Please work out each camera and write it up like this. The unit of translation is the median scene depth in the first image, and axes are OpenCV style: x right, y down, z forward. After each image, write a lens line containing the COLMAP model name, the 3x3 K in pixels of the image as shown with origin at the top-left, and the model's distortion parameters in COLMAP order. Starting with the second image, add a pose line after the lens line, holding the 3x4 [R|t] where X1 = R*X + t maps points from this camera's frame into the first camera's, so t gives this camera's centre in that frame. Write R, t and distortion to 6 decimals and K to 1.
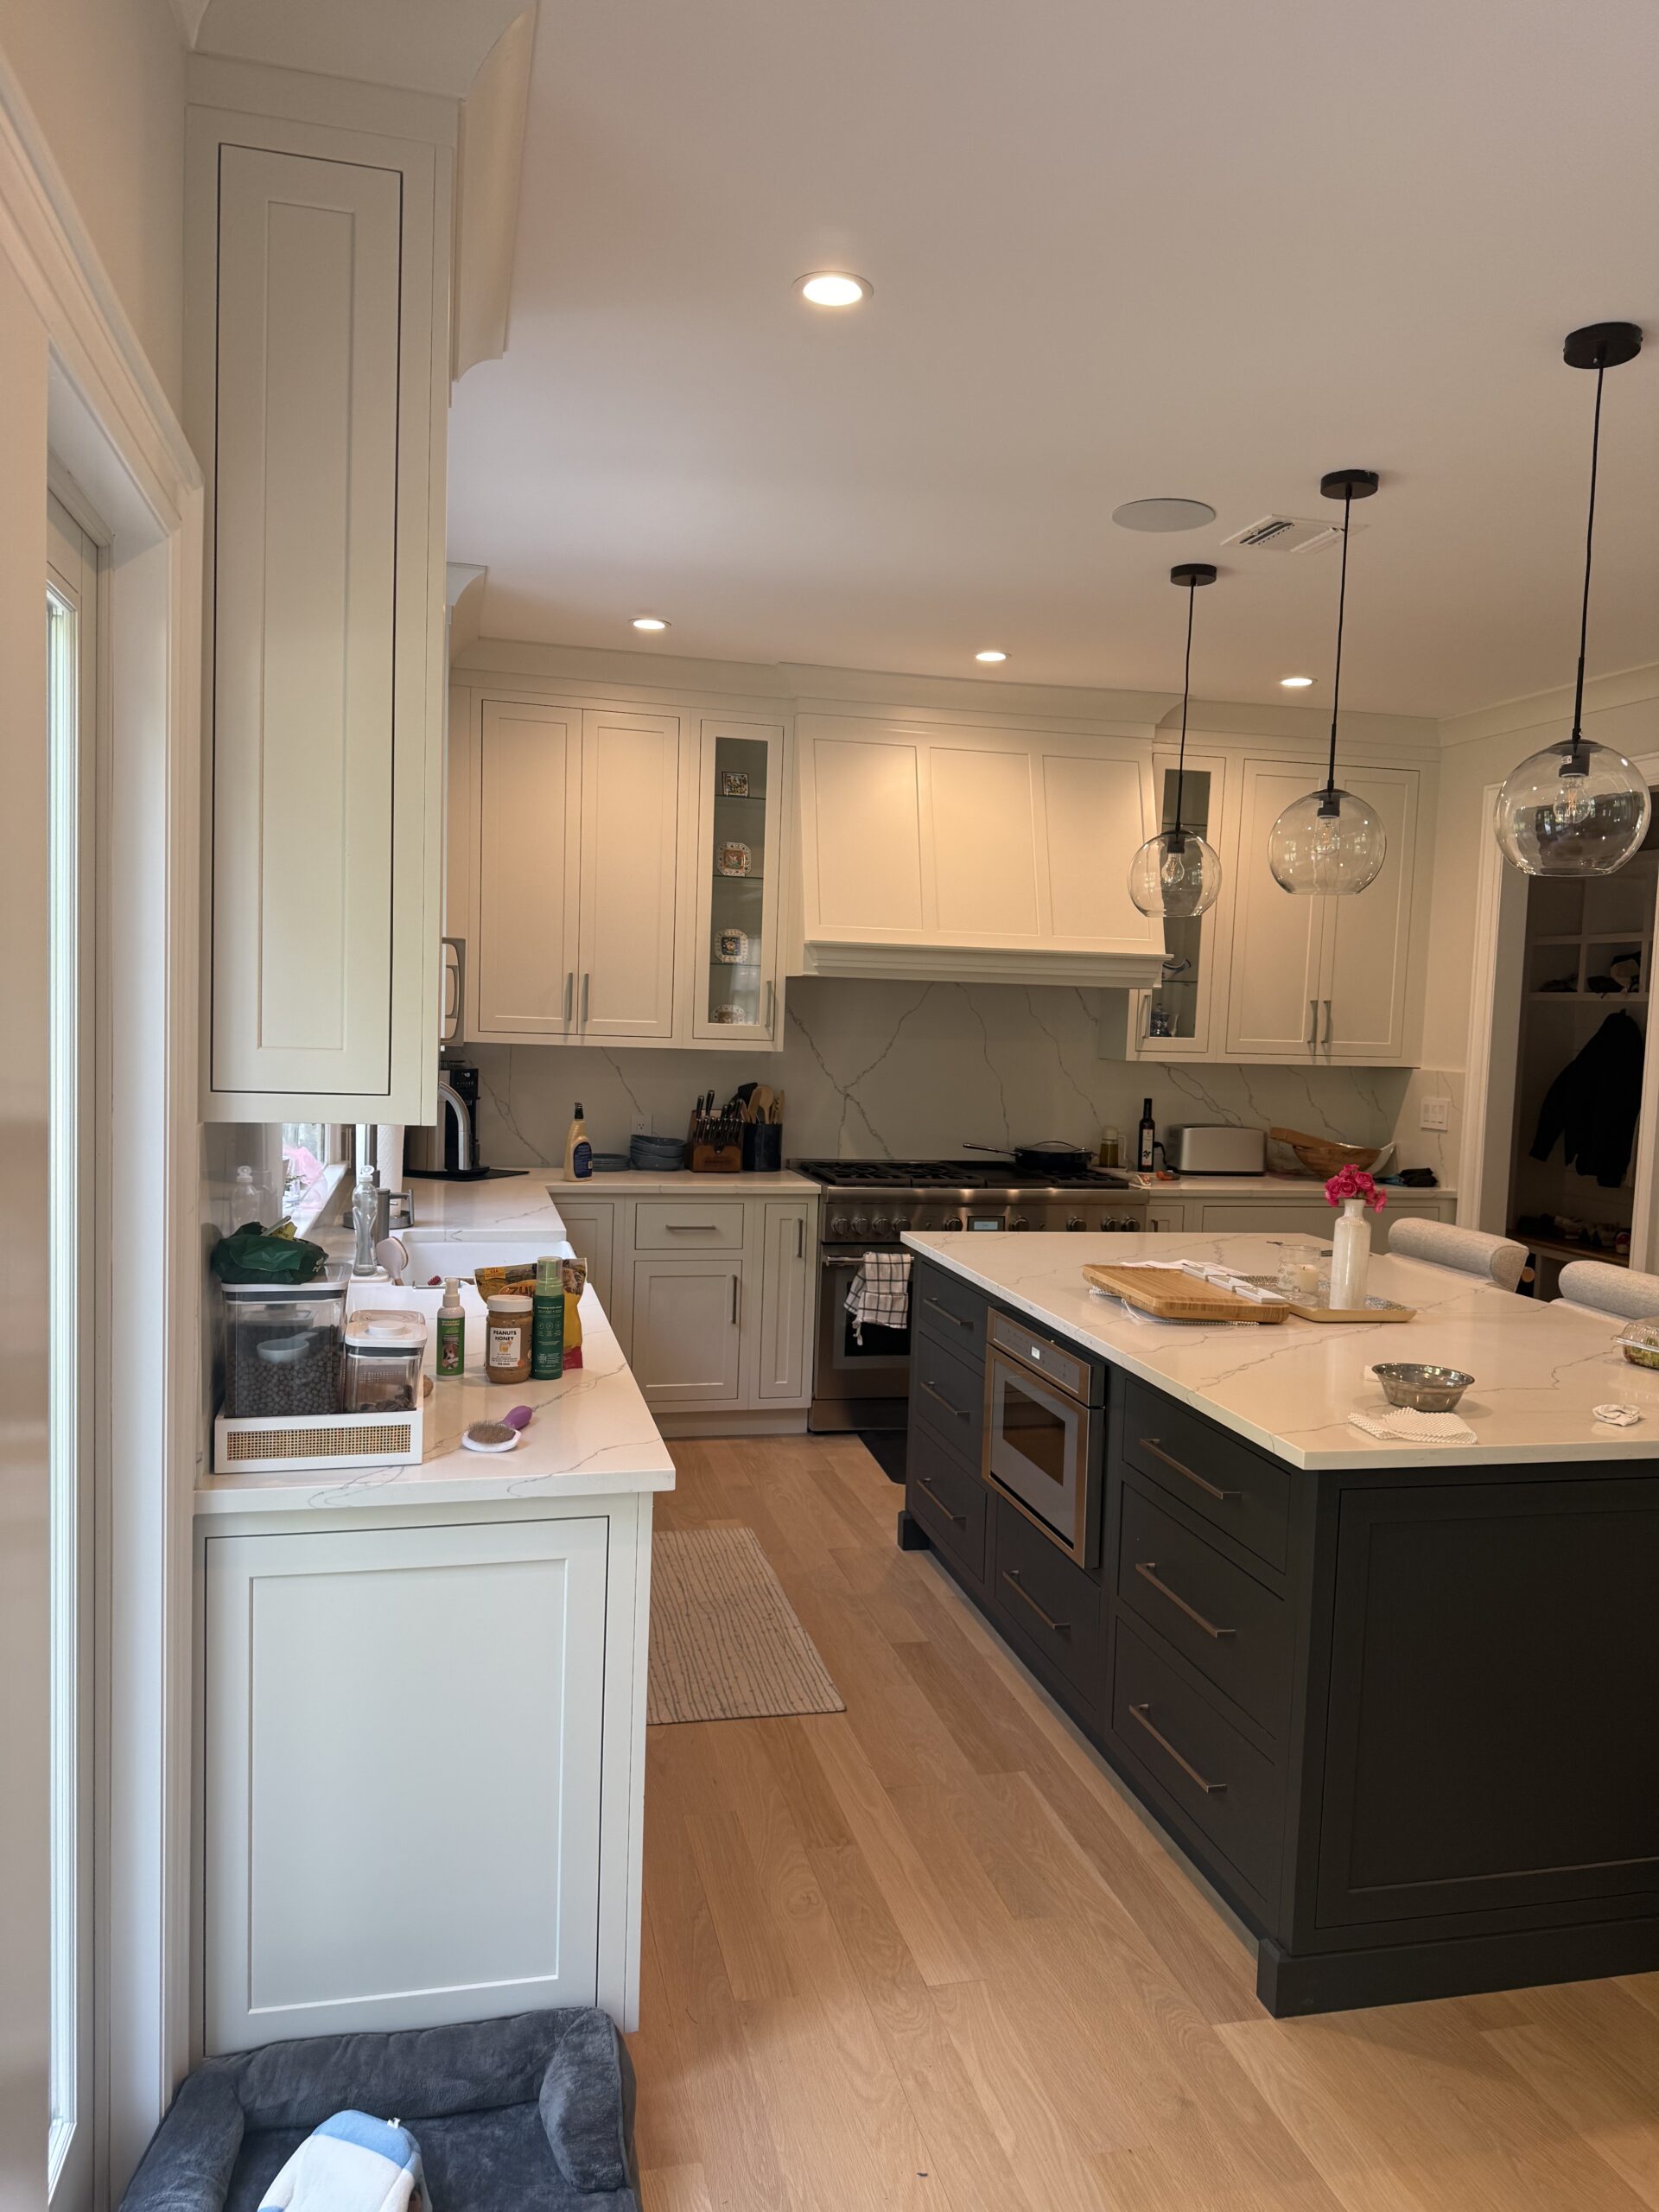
lens RADIAL K [[1569.4, 0, 816.8], [0, 1569.4, 1111.1], [0, 0, 1]] dist [0.144254, -0.253736]
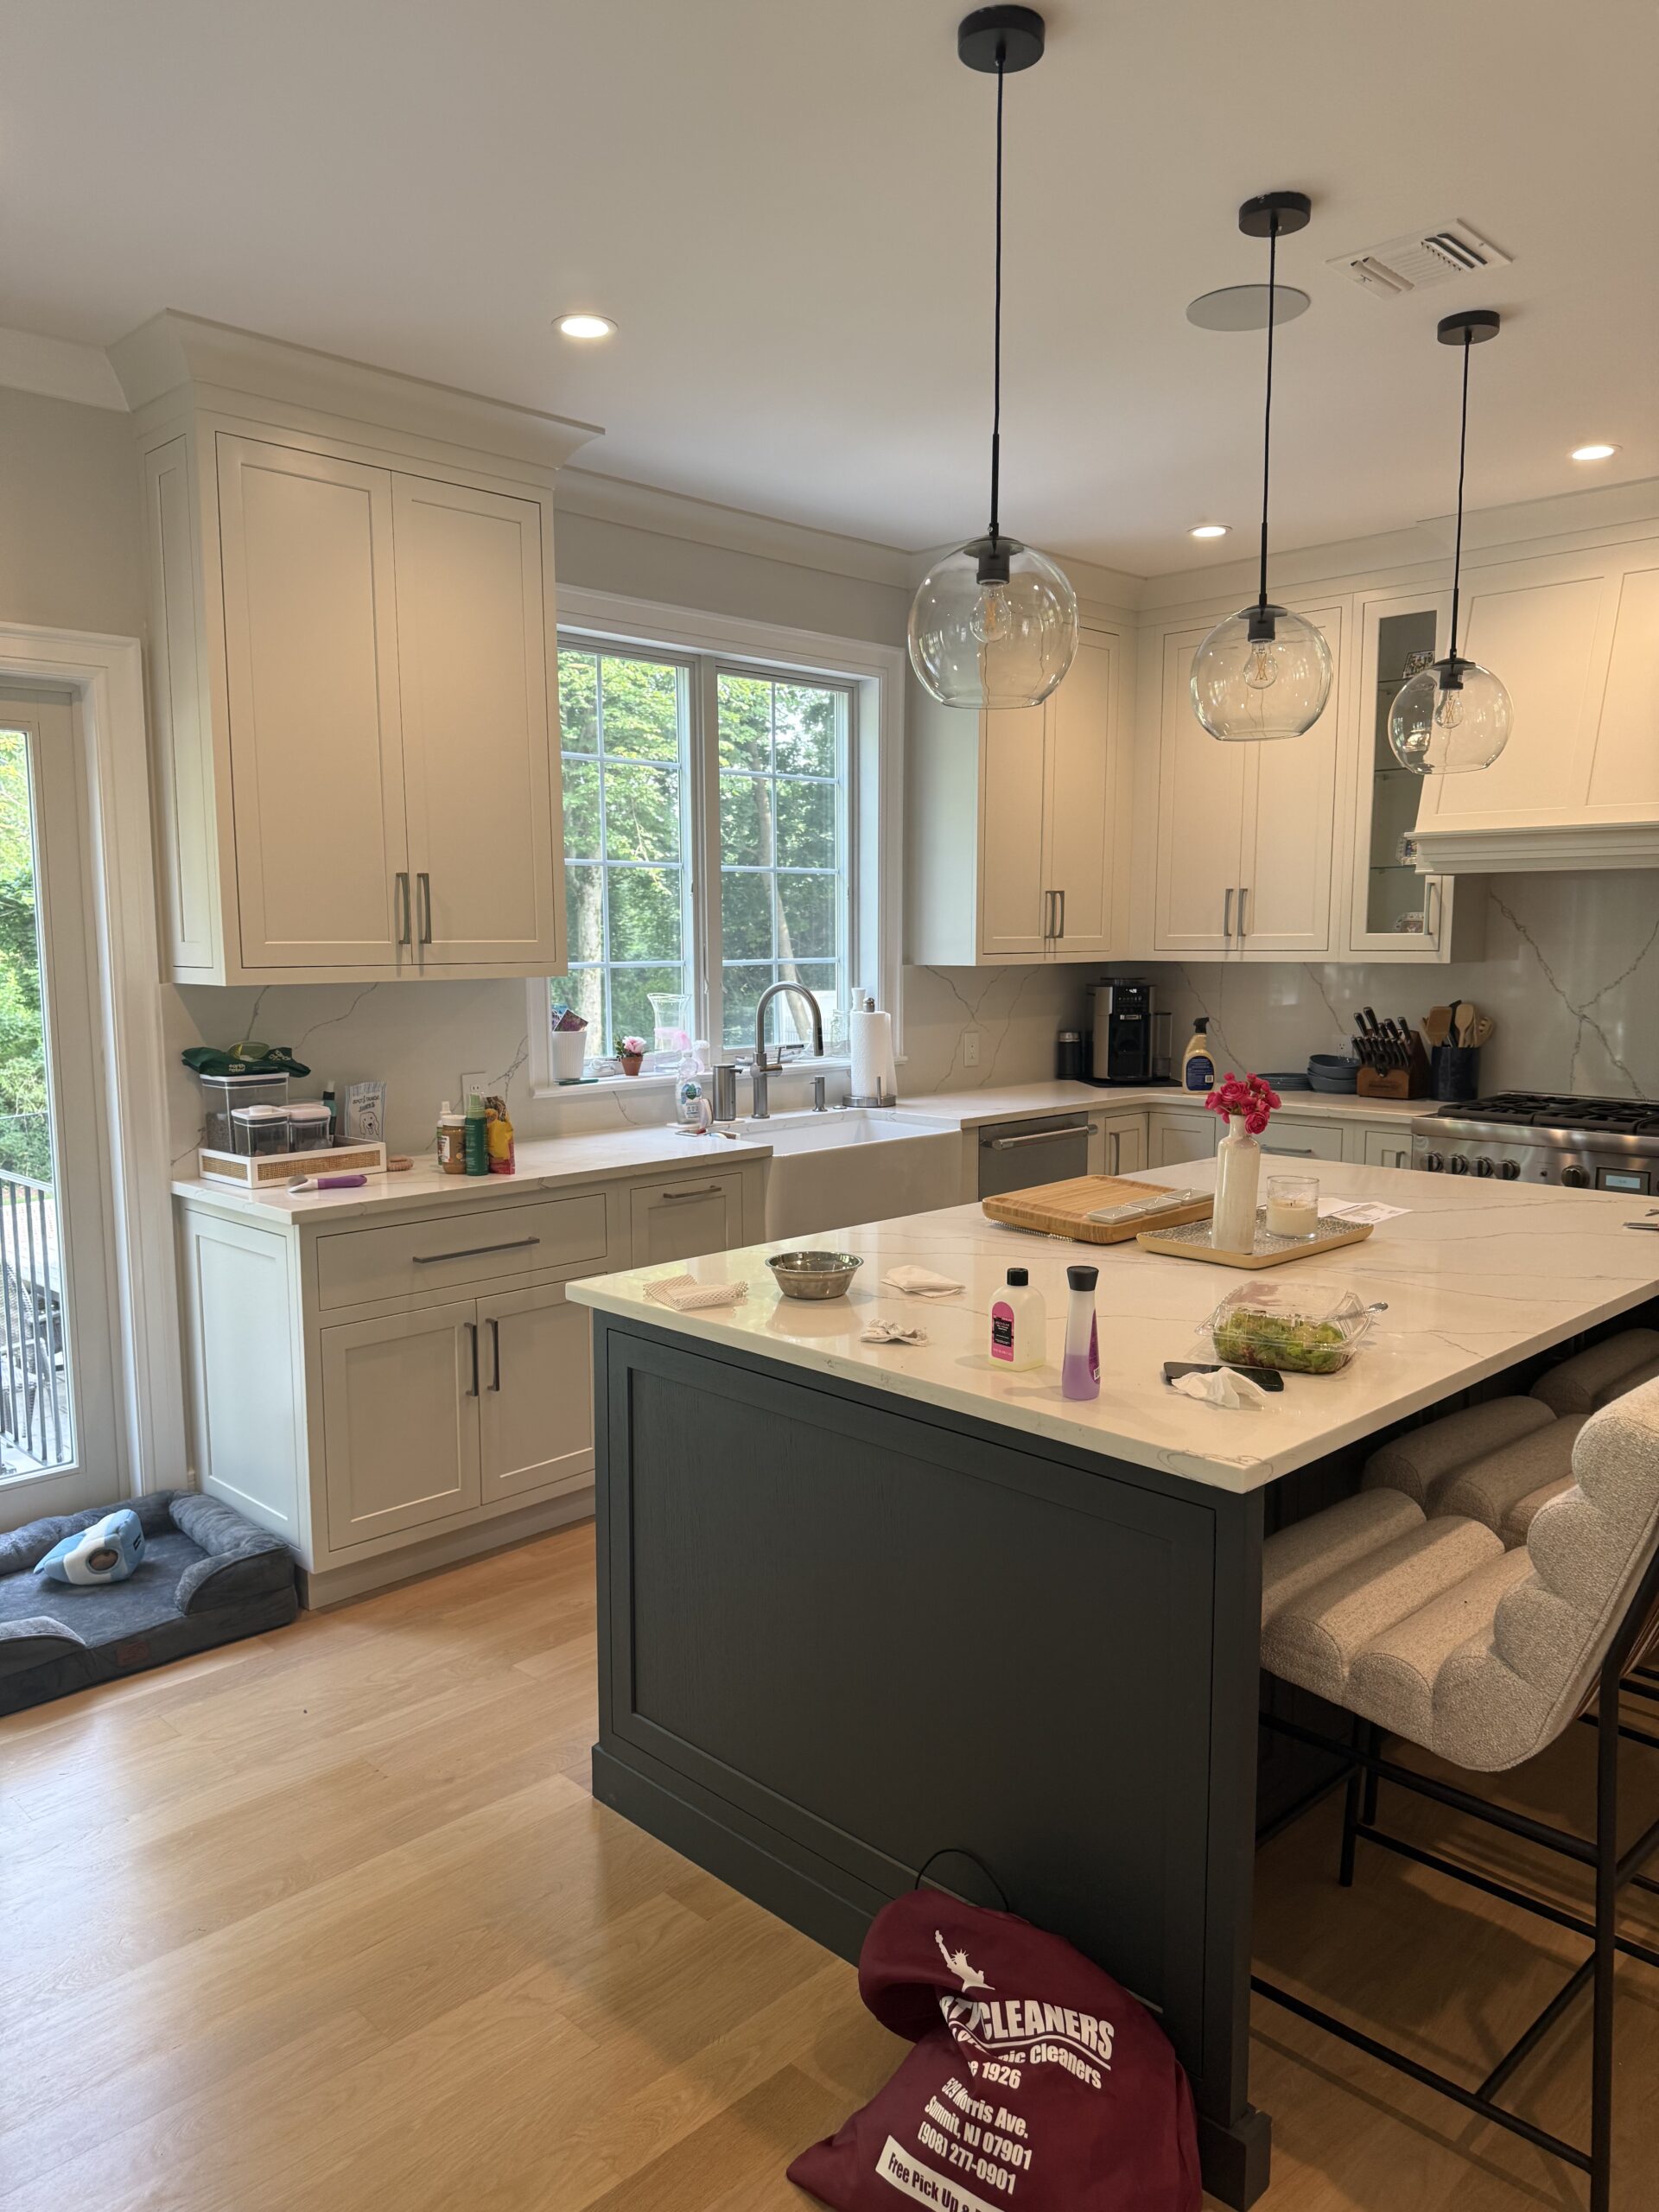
lens RADIAL K [[1569.4, 0, 816.8], [0, 1569.4, 1111.1], [0, 0, 1]] dist [0.144254, -0.253736]
pose [[0.519635, 0.061672, -0.852159, 0.781208], [-0.037986, 0.998073, 0.049069, 0.019340], [0.853543, 0.006872, 0.520977, 0.338069]]
